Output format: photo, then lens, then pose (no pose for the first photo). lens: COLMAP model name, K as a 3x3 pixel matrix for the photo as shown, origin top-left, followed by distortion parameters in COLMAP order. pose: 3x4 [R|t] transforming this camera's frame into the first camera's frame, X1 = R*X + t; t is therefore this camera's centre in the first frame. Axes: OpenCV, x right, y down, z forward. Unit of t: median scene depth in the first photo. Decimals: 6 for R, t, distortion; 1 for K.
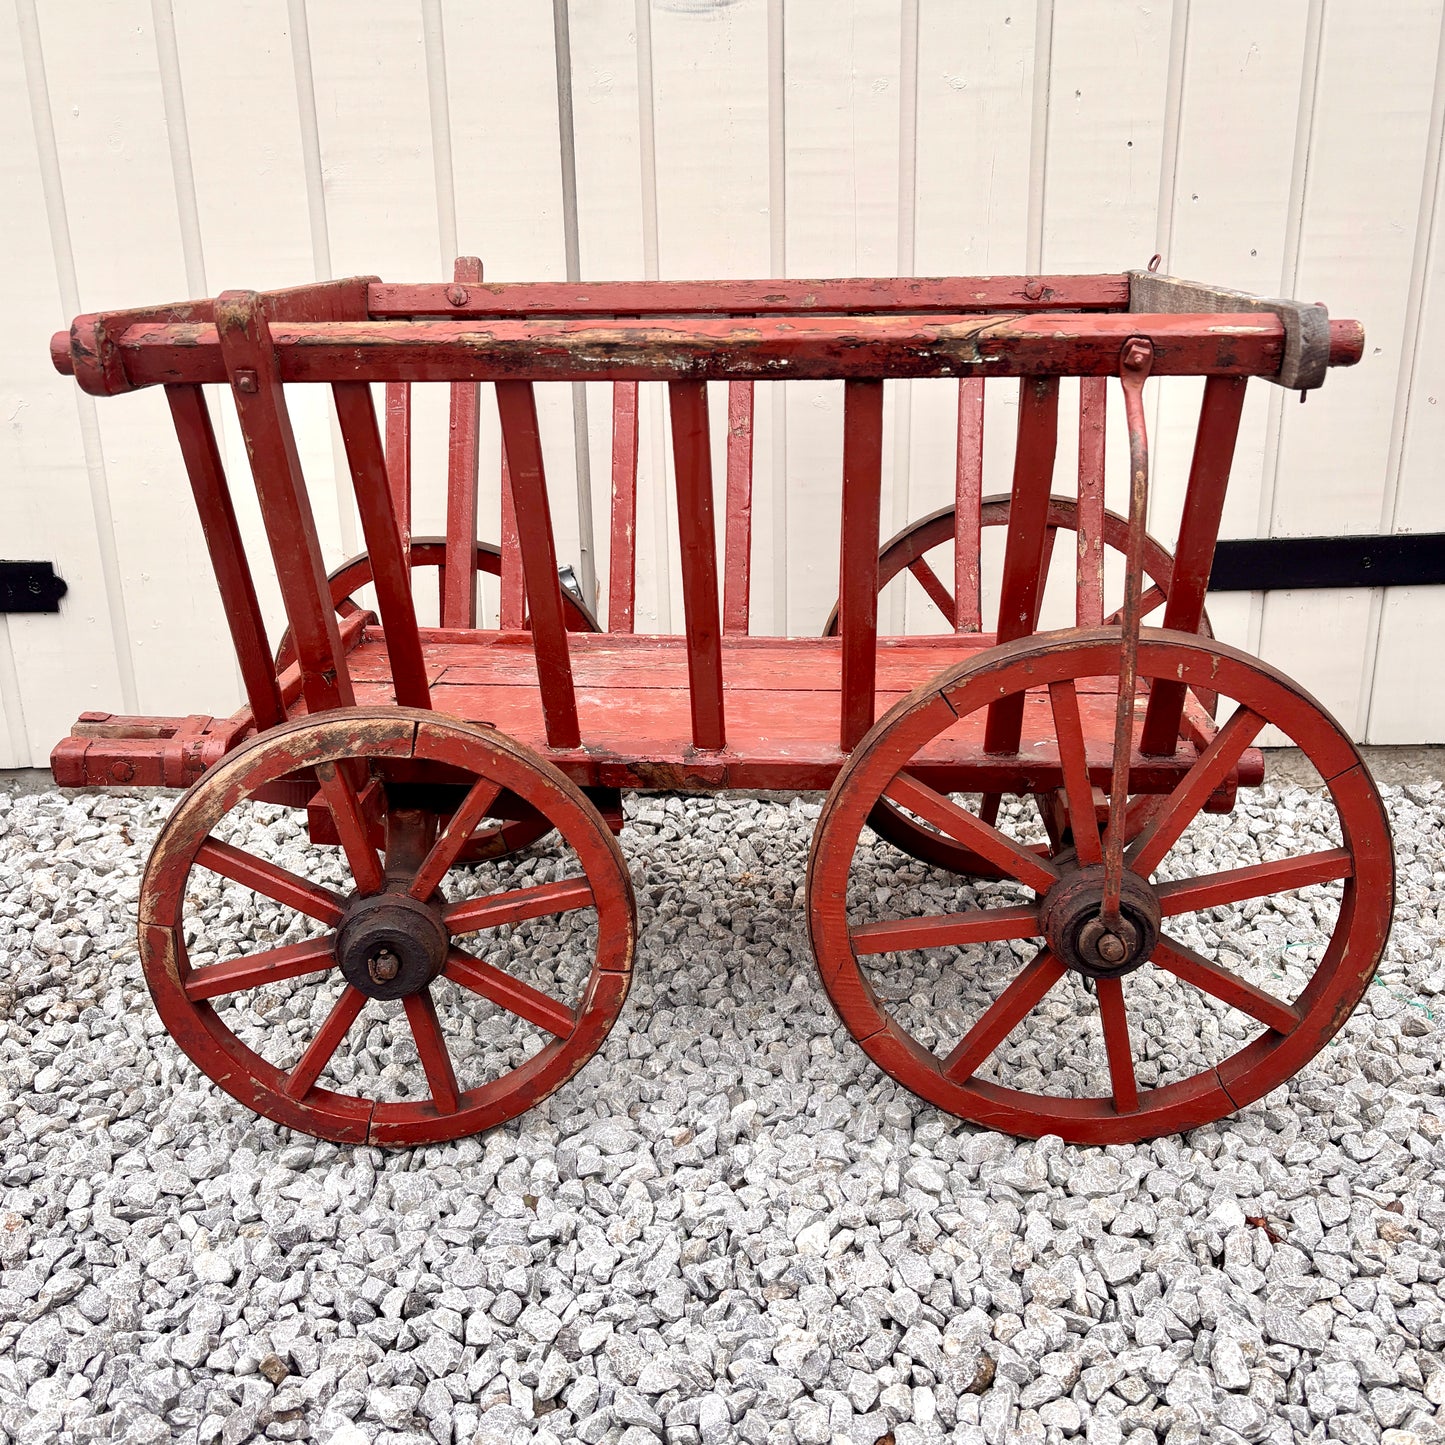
lens RADIAL K [[1508.5, 0, 722.5], [0, 1508.5, 722.5], [0, 0, 1]] dist [0.017950, -0.012371]
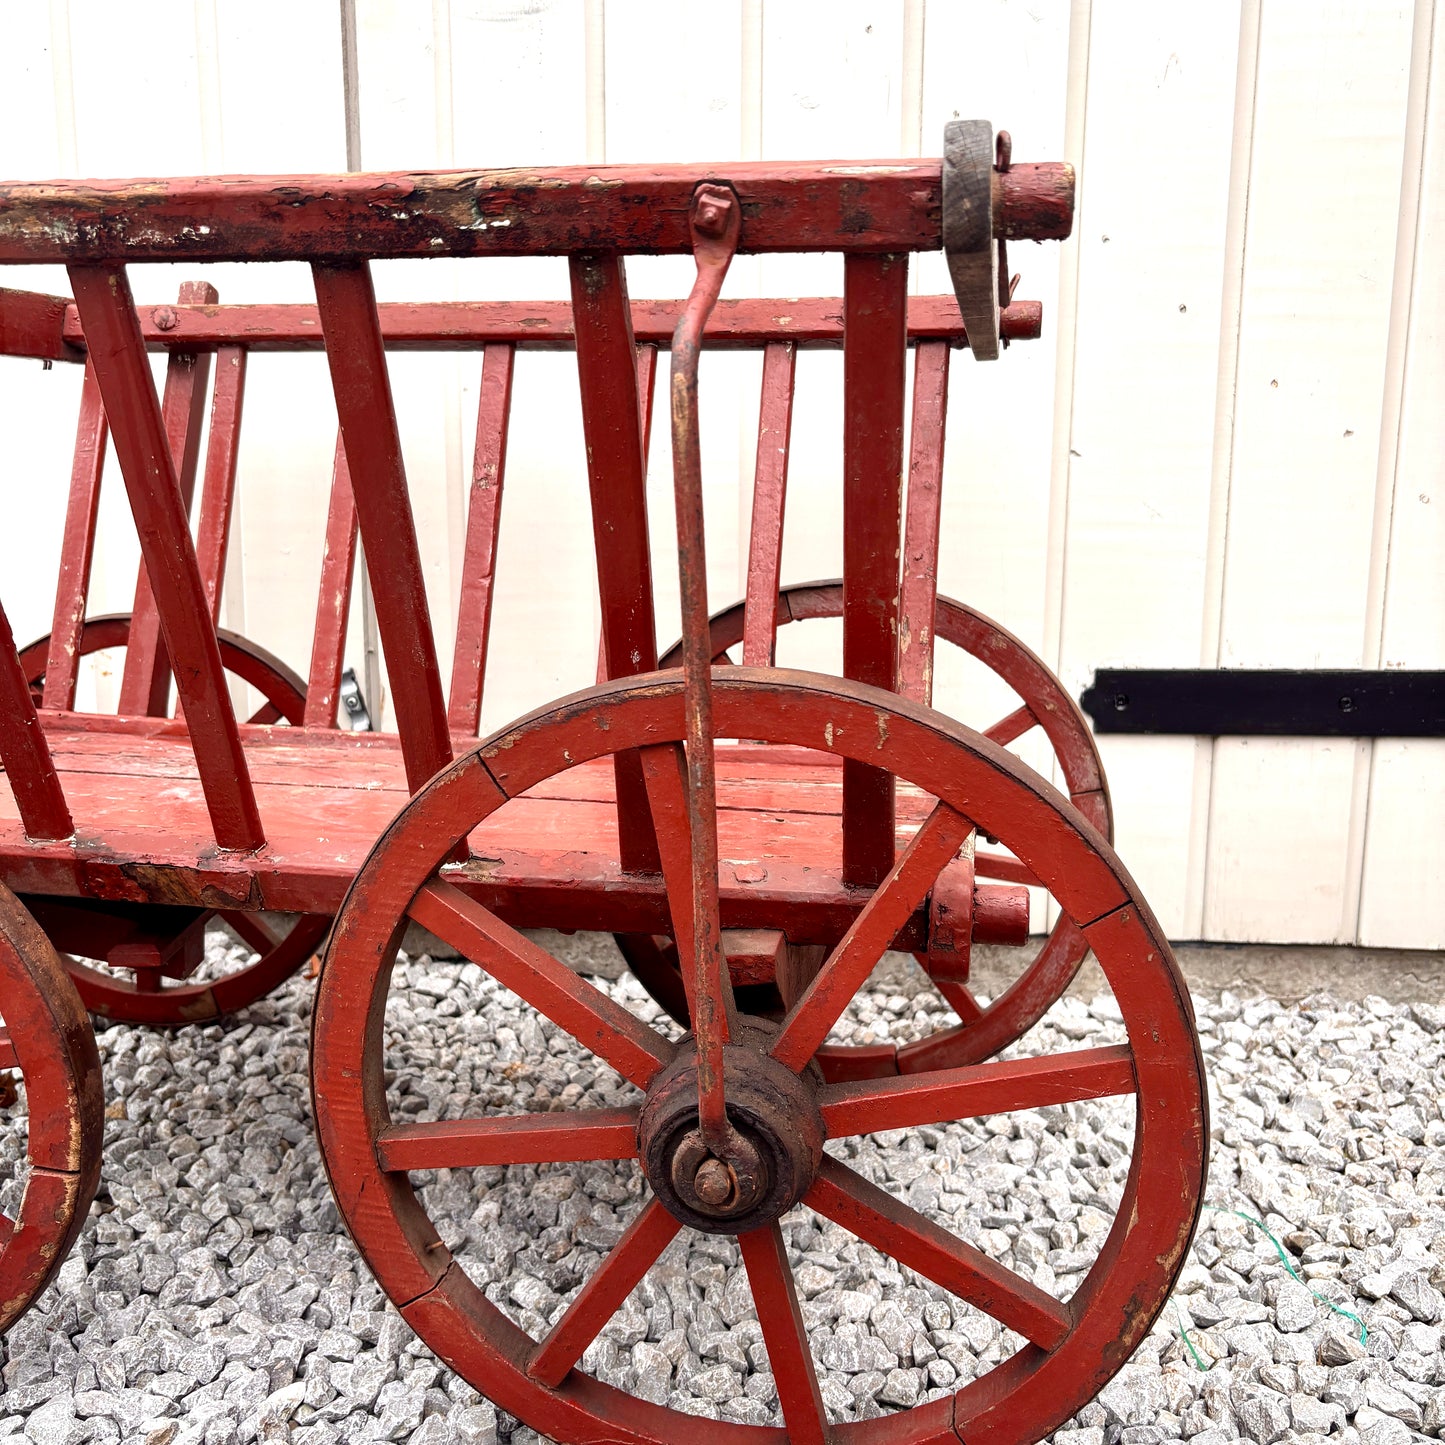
lens RADIAL K [[1476.8, 0, 722.5], [0, 1476.8, 722.5], [0, 0, 1]] dist [-0.001232, 0.028168]
pose [[0.993619, 0.040903, -0.105111, 0.286001], [-0.056052, 0.987771, -0.145486, 0.046867], [0.097875, 0.150449, 0.983761, 0.345222]]
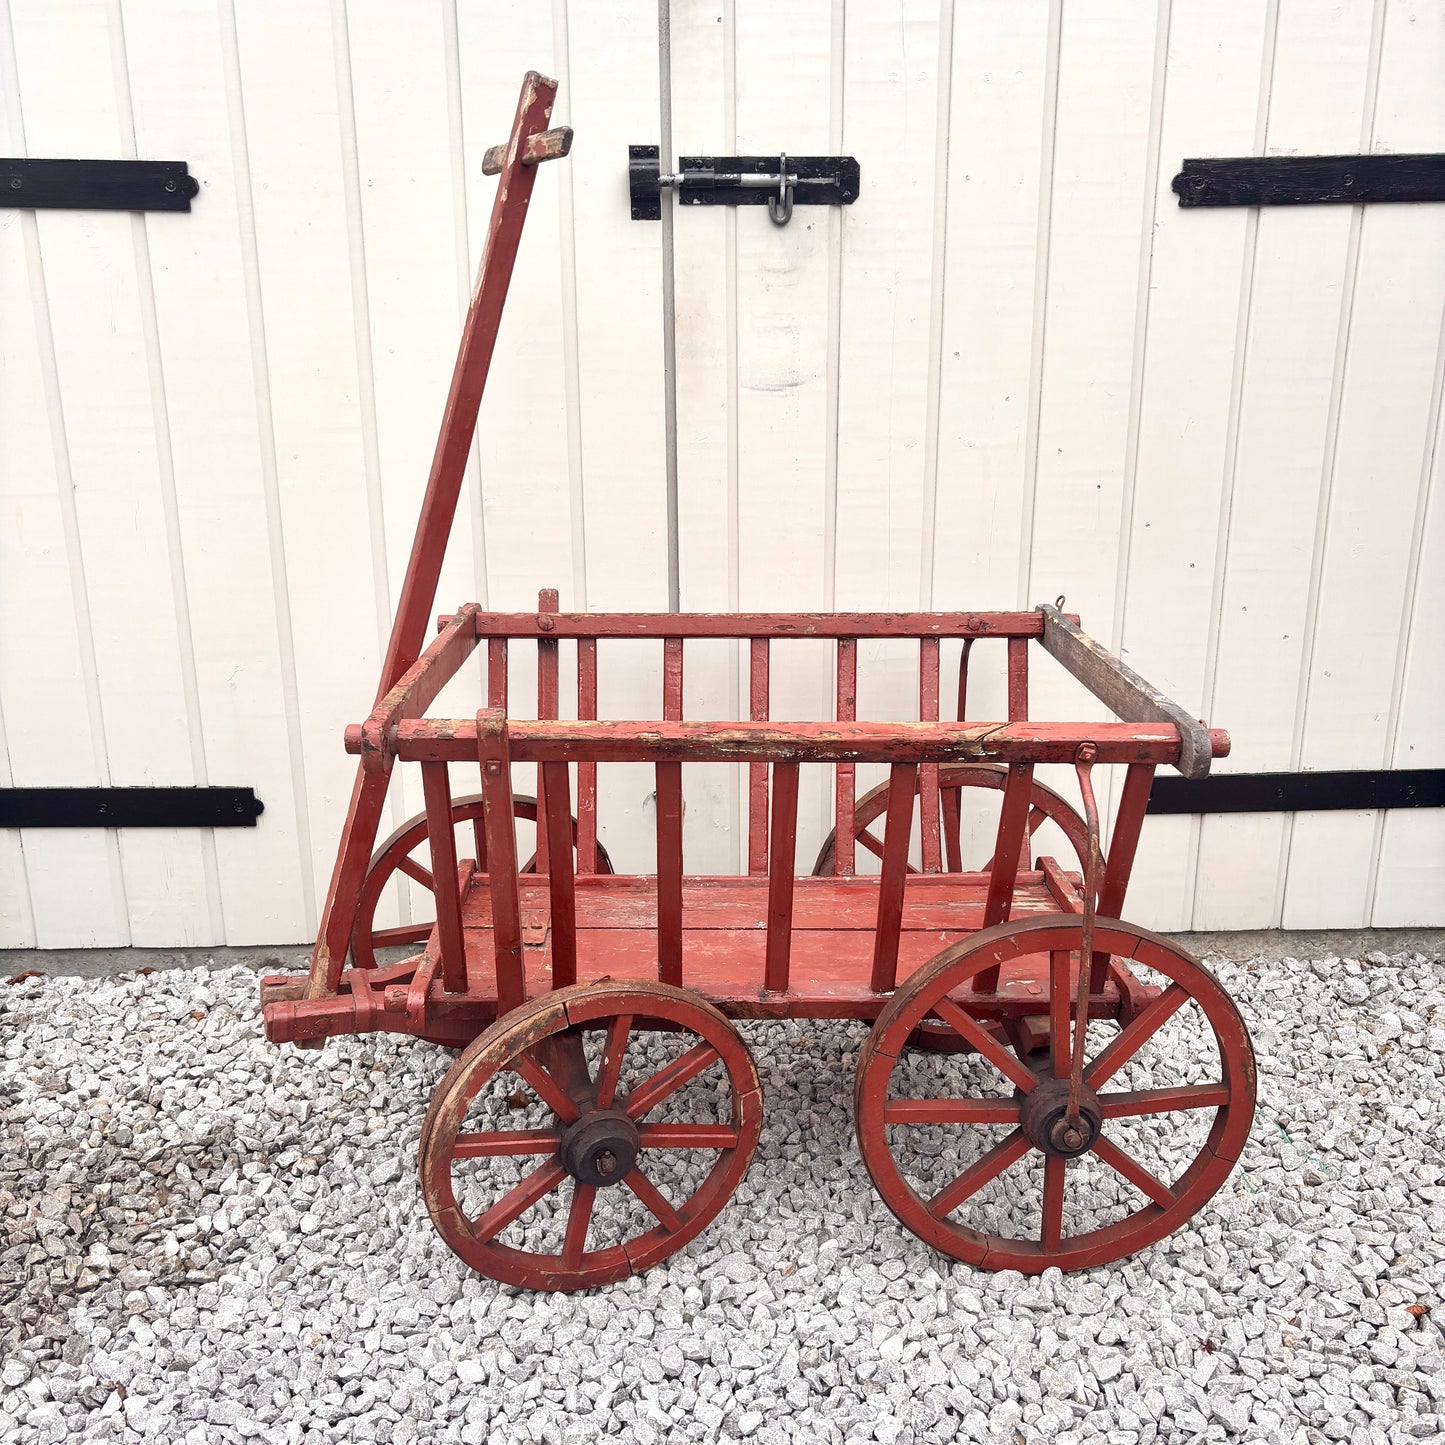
lens RADIAL K [[1476.8, 0, 722.5], [0, 1476.8, 722.5], [0, 0, 1]] dist [-0.001232, 0.028168]
pose [[0.999540, 0.004963, 0.029903, -0.133738], [-0.004069, 0.999546, -0.029870, -0.191353], [-0.030037, 0.029734, 0.999106, -0.376818]]
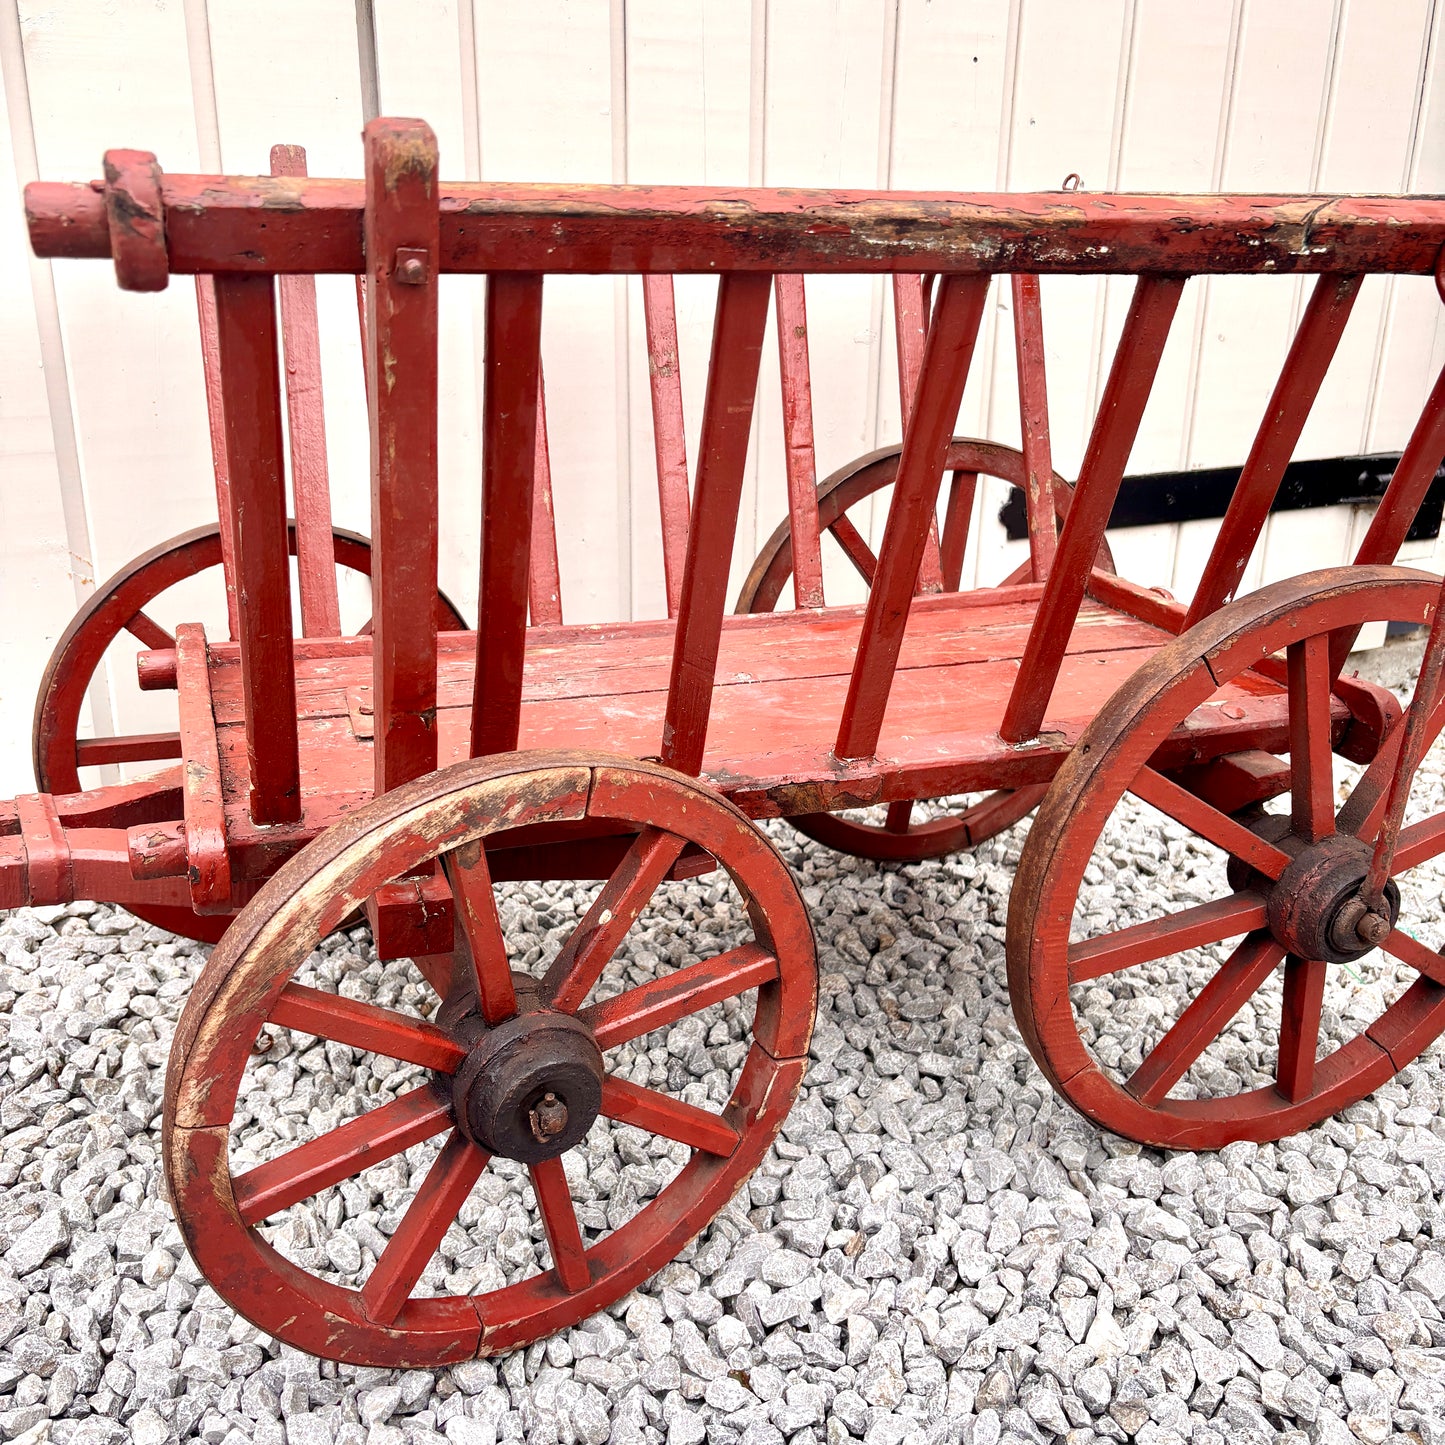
lens RADIAL K [[1476.8, 0, 722.5], [0, 1476.8, 722.5], [0, 0, 1]] dist [-0.001232, 0.028168]
pose [[0.915023, -0.105787, 0.389285, -0.380465], [0.098269, 0.994386, 0.039236, -0.039052], [-0.391250, 0.002352, 0.920281, 0.315644]]
